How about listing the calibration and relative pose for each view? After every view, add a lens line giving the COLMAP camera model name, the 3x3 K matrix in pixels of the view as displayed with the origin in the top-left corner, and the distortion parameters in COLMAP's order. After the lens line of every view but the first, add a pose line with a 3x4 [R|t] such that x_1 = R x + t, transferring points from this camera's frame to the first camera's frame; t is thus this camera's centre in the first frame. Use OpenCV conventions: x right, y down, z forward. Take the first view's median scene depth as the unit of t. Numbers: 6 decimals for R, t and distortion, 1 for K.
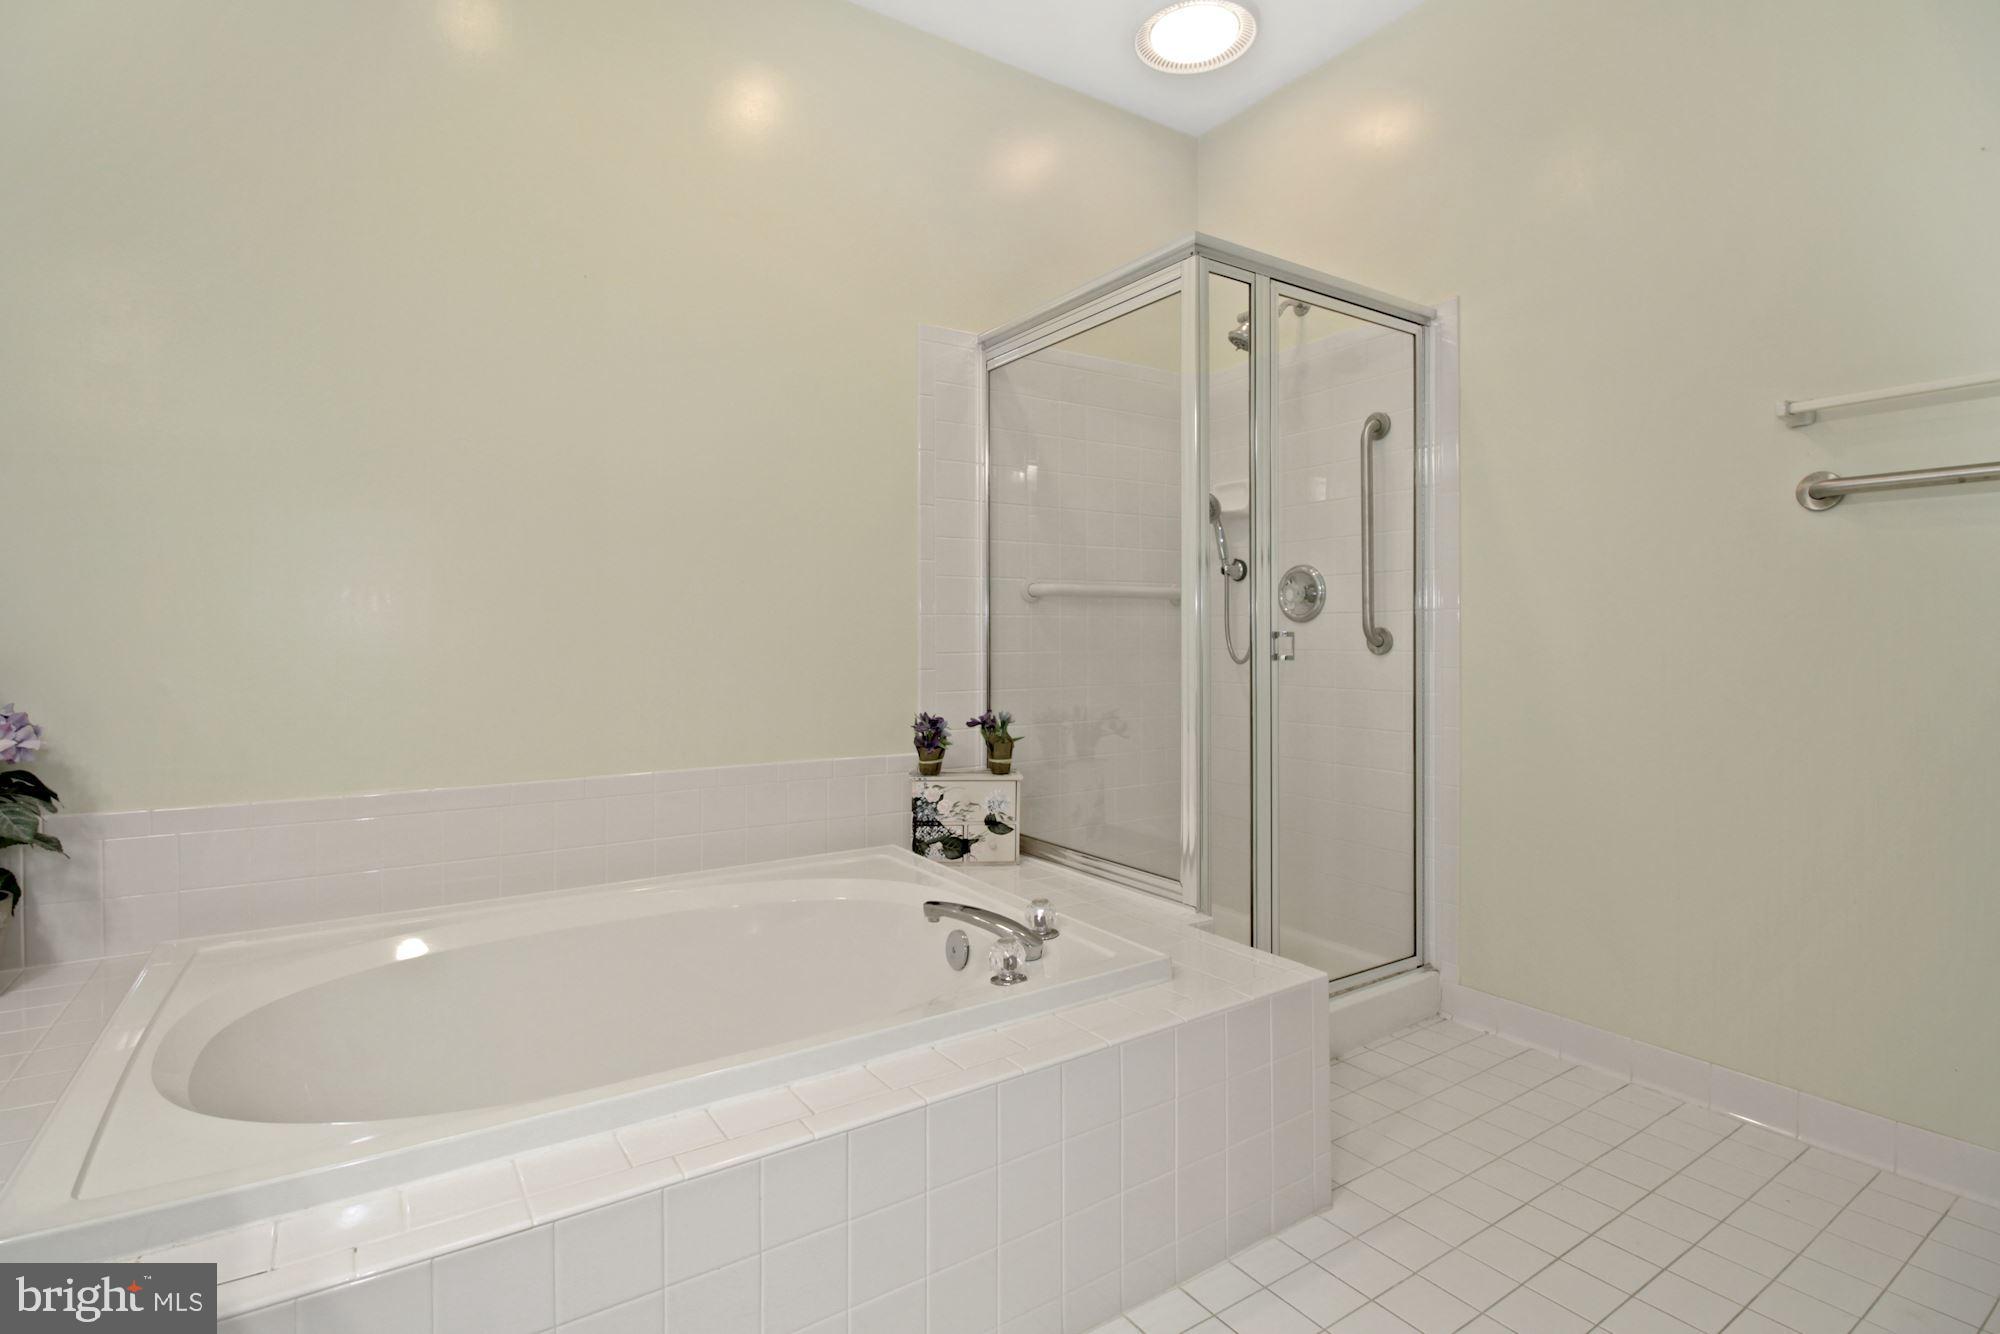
lens RADIAL K [[949.6, 0, 1004.9], [0, 949.6, 638.2], [0, 0, 1]] dist [-0.020678, 0.004068]
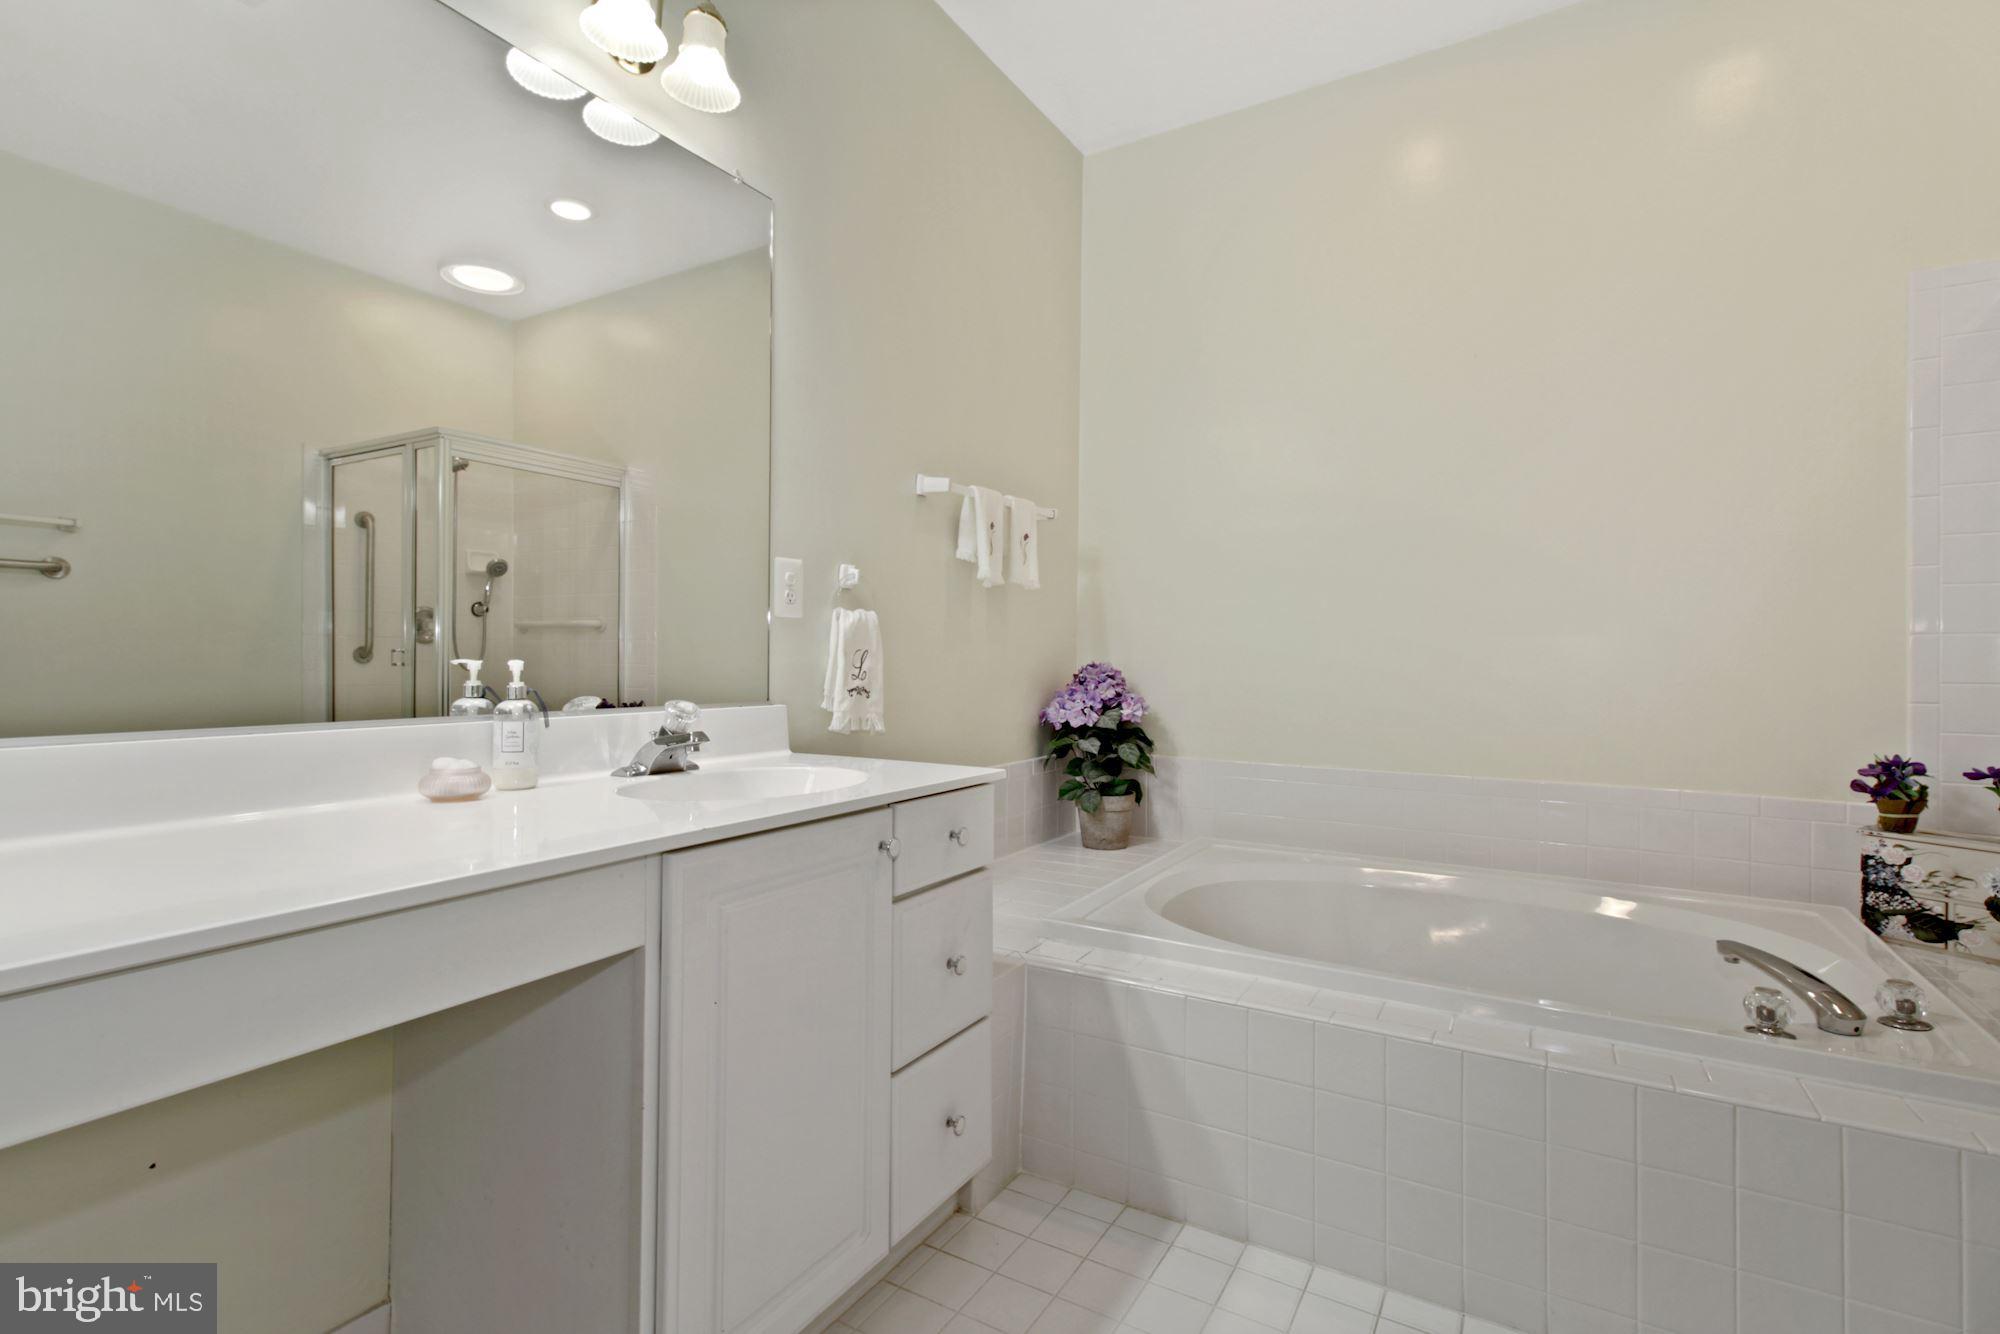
lens RADIAL K [[949.6, 0, 963.1], [0, 949.6, 651.5], [0, 0, 1]] dist [-0.020678, 0.004068]
pose [[0.405473, 0.000025, -0.914107, 0.325800], [-0.009792, 0.999943, -0.004316, 0.001136], [0.914055, 0.010701, 0.405450, -0.055711]]
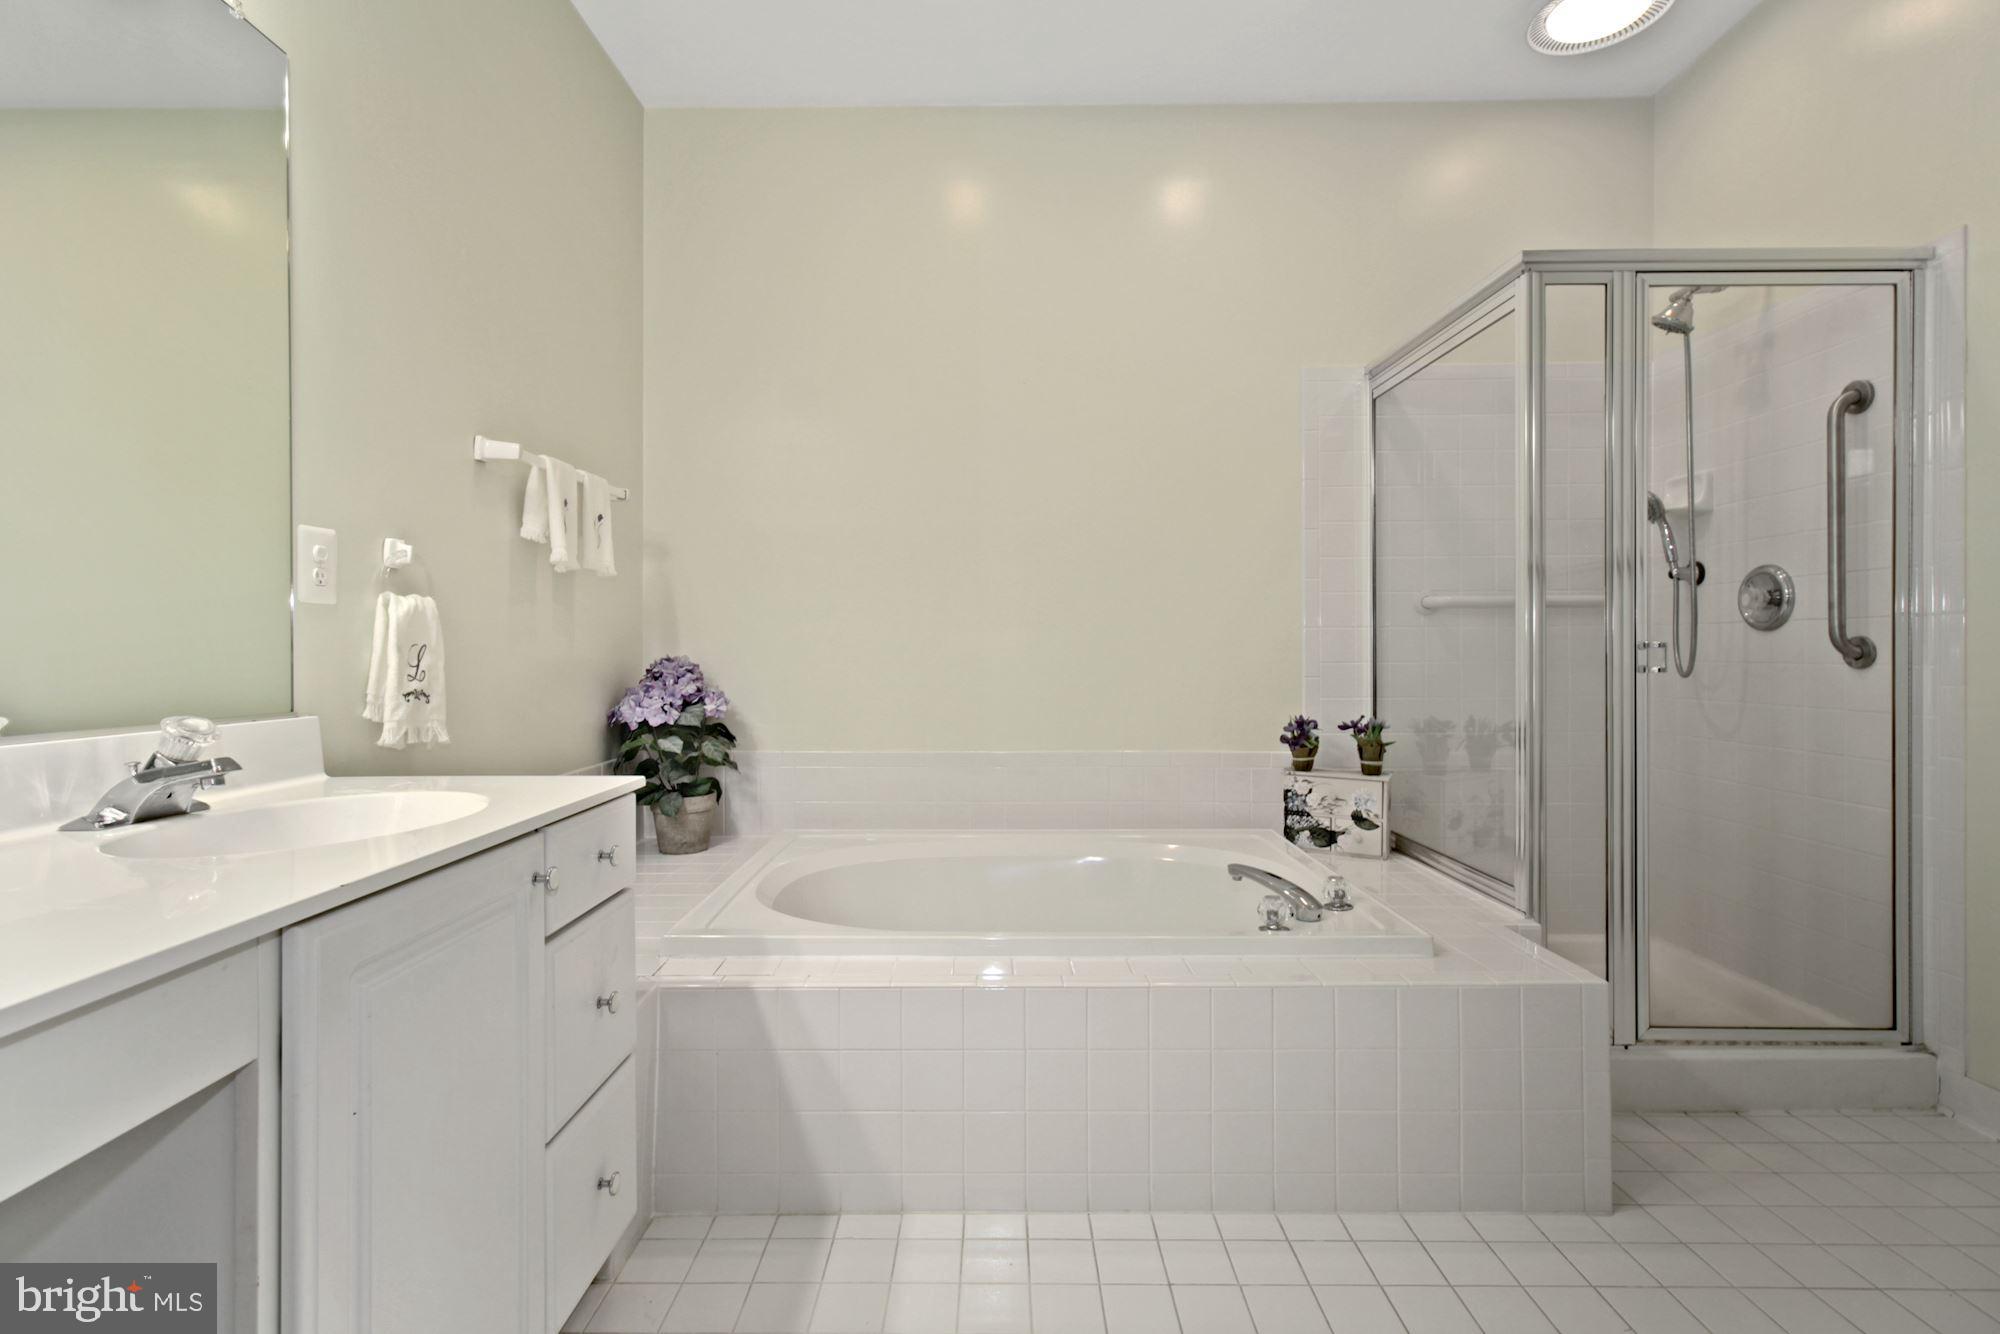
lens RADIAL K [[949.6, 0, 997.0], [0, 949.6, 649.5], [0, 0, 1]] dist [-0.020678, 0.004068]
pose [[0.830459, 0.000019, -0.557079, 0.244369], [0.000054, 1.000000, 0.000115, 0.000453], [0.557079, -0.000126, 0.830459, -0.132551]]
